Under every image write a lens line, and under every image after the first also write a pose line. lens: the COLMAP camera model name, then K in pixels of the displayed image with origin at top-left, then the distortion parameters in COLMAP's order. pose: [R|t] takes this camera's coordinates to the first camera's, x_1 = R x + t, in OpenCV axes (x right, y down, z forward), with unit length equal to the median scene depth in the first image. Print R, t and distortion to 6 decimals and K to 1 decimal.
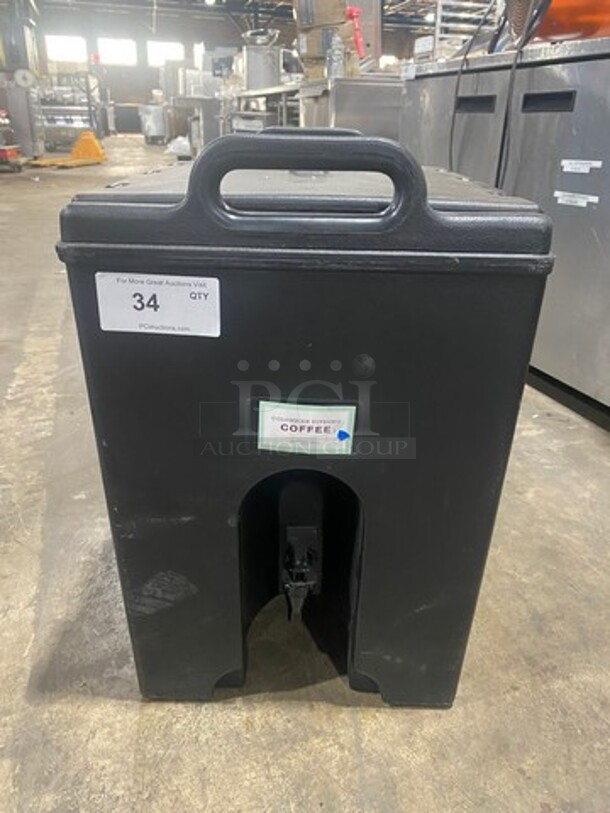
lens RADIAL K [[640.0, 0, 305.0], [0, 640.0, 406.5], [0, 0, 1]] dist [-0.002235, -0.007334]
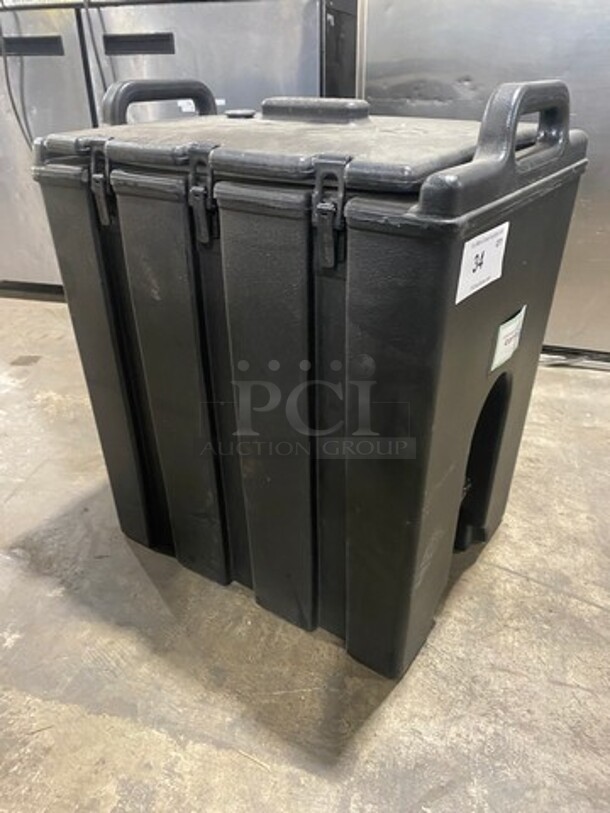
lens RADIAL K [[640.0, 0, 305.0], [0, 640.0, 406.5], [0, 0, 1]] dist [-0.002235, -0.007334]
pose [[0.540763, -0.417456, 0.730278, -0.919527], [0.358469, 0.899752, 0.248891, -0.229914], [-0.760970, 0.127191, 0.636198, 0.449682]]
